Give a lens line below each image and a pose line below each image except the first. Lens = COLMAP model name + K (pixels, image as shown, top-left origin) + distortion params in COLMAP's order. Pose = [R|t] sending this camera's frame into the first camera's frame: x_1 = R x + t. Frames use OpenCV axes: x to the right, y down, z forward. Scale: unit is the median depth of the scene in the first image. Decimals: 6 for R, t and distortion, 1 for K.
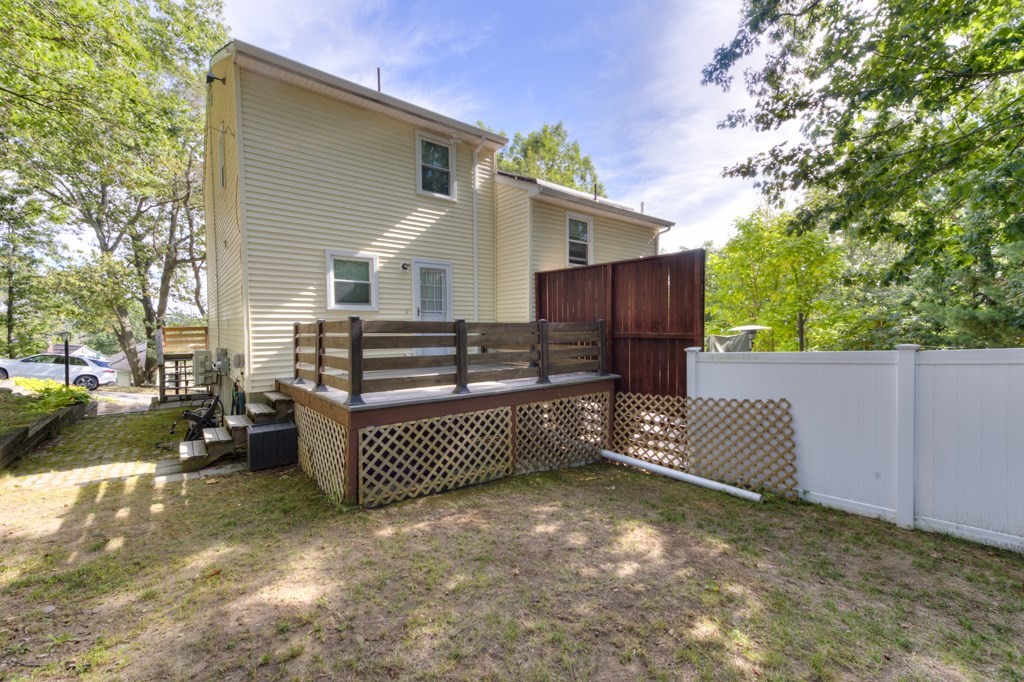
lens RADIAL K [[412.4, 0, 511.7], [0, 412.4, 341.7], [0, 0, 1]] dist [0.023746, -0.000233]
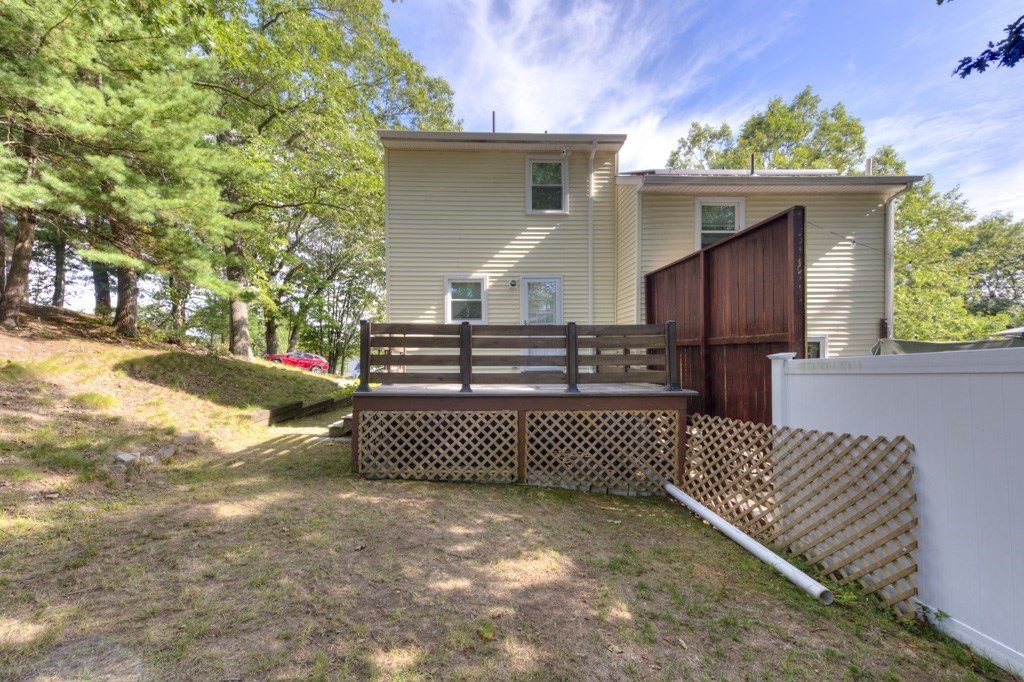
lens RADIAL K [[412.4, 0, 546.7], [0, 412.4, 360.6], [0, 0, 1]] dist [0.023746, -0.000233]
pose [[0.804541, 0.003922, -0.593885, 0.531098], [-0.022233, 0.999476, -0.023518, 0.051434], [0.593481, 0.032125, 0.804206, 0.221747]]
